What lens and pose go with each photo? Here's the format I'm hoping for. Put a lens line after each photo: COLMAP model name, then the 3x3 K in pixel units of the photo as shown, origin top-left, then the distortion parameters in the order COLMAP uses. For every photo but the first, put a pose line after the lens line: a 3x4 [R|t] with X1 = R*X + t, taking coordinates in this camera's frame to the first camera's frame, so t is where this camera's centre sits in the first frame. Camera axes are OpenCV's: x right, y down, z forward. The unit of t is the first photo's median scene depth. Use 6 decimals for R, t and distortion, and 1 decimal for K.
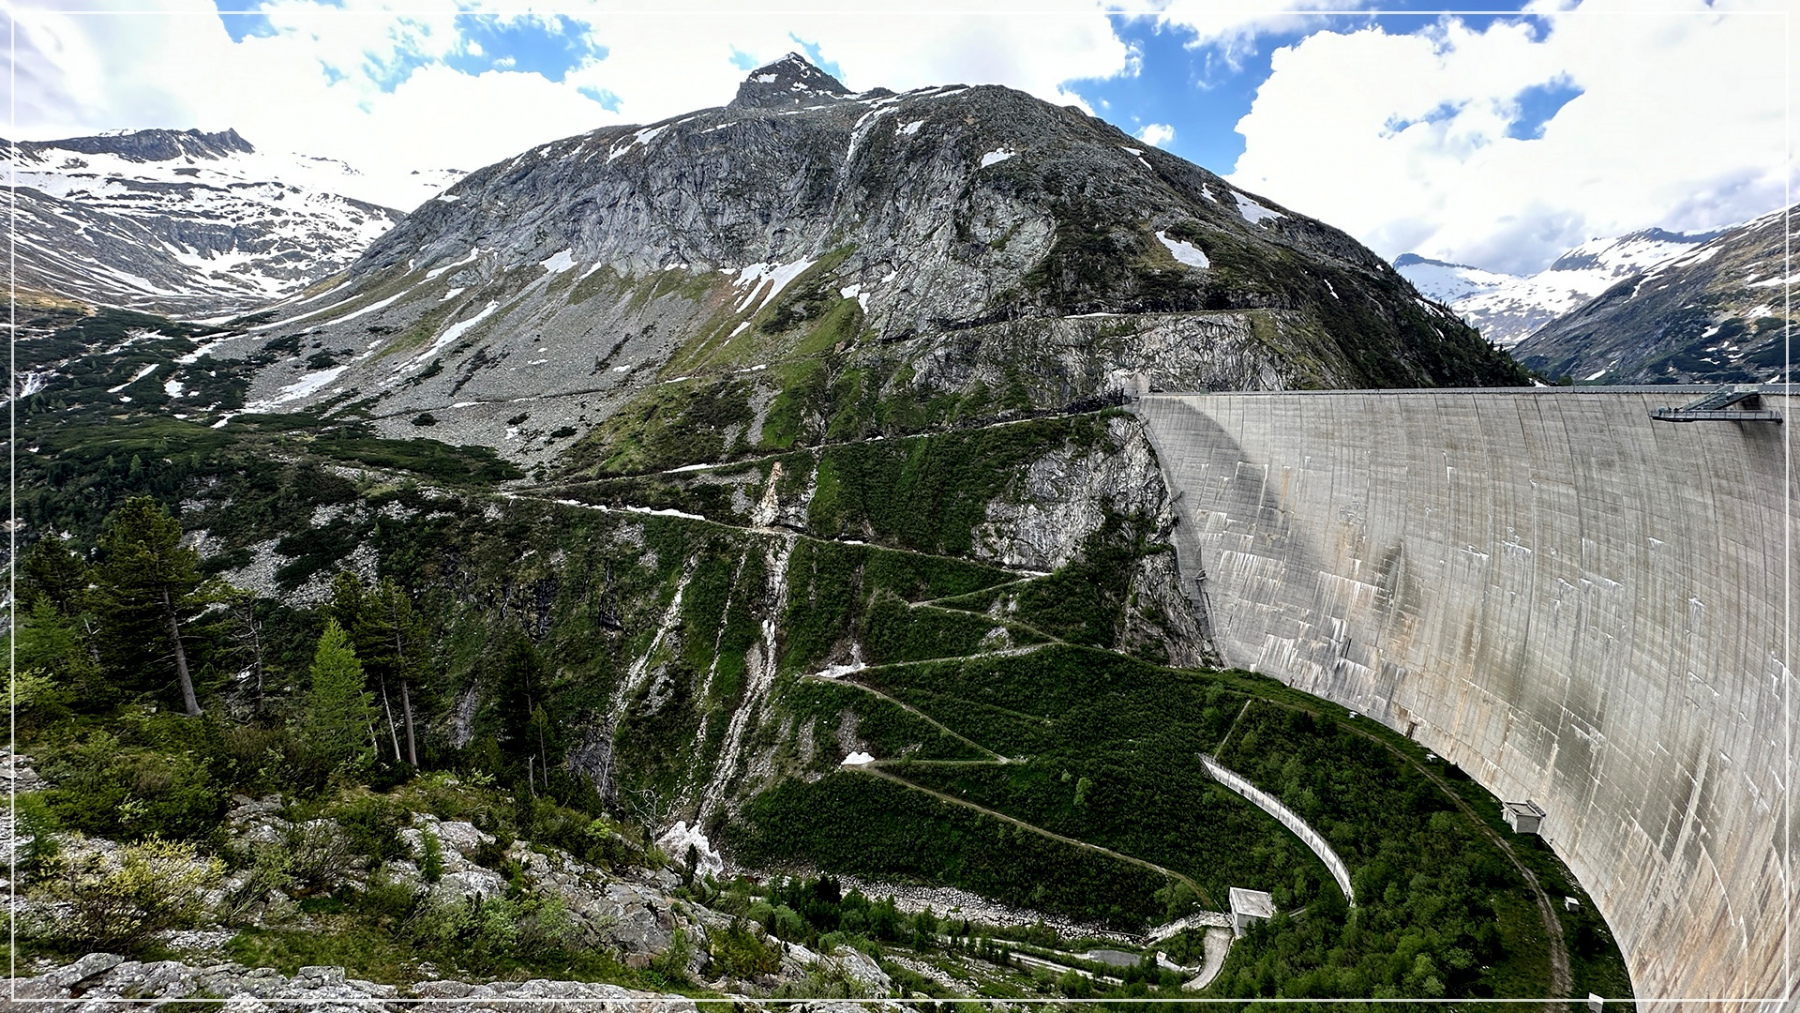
lens RADIAL K [[712.3, 0, 903.1], [0, 712.3, 505.9], [0, 0, 1]] dist [-0.000872, -0.000717]
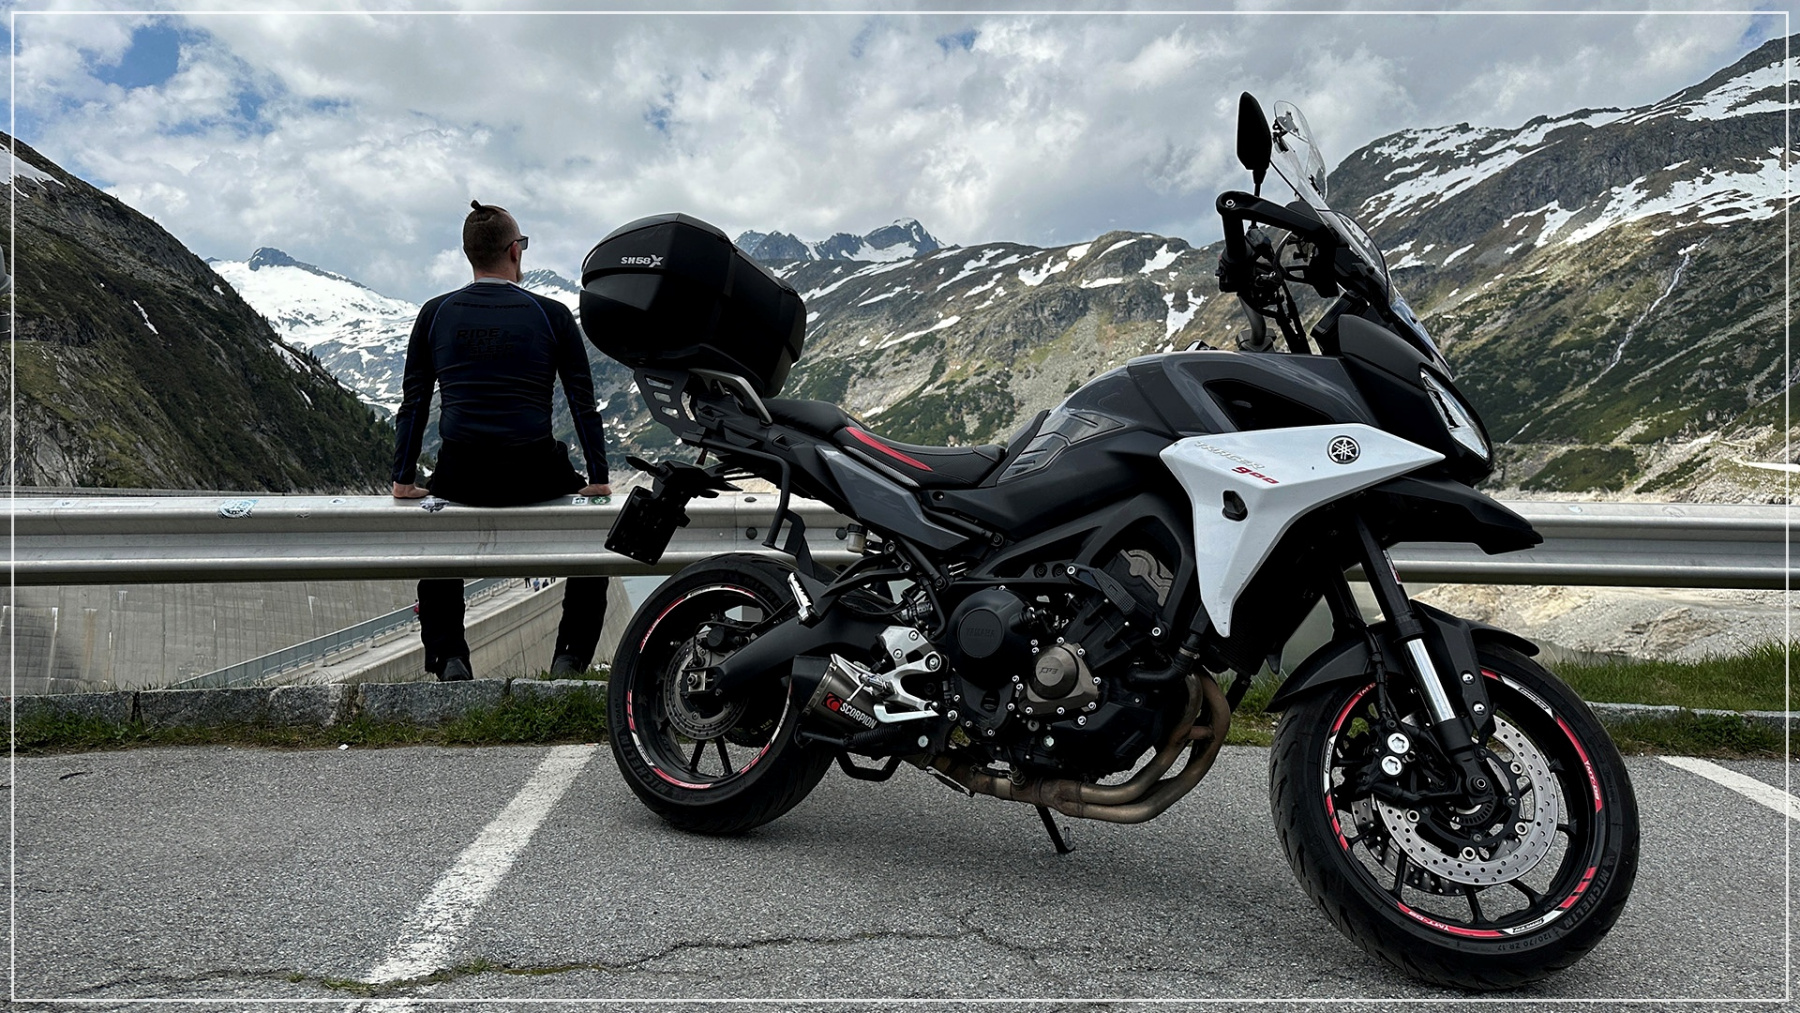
lens RADIAL K [[1244.8, 0, 897.7], [0, 1244.8, 505.3], [0, 0, 1]] dist [0.088459, -0.111874]
pose [[0.493519, -0.010761, 0.869669, -0.056242], [0.112557, 0.992305, -0.051595, -0.006554], [-0.862421, 0.123350, 0.490932, -0.124128]]
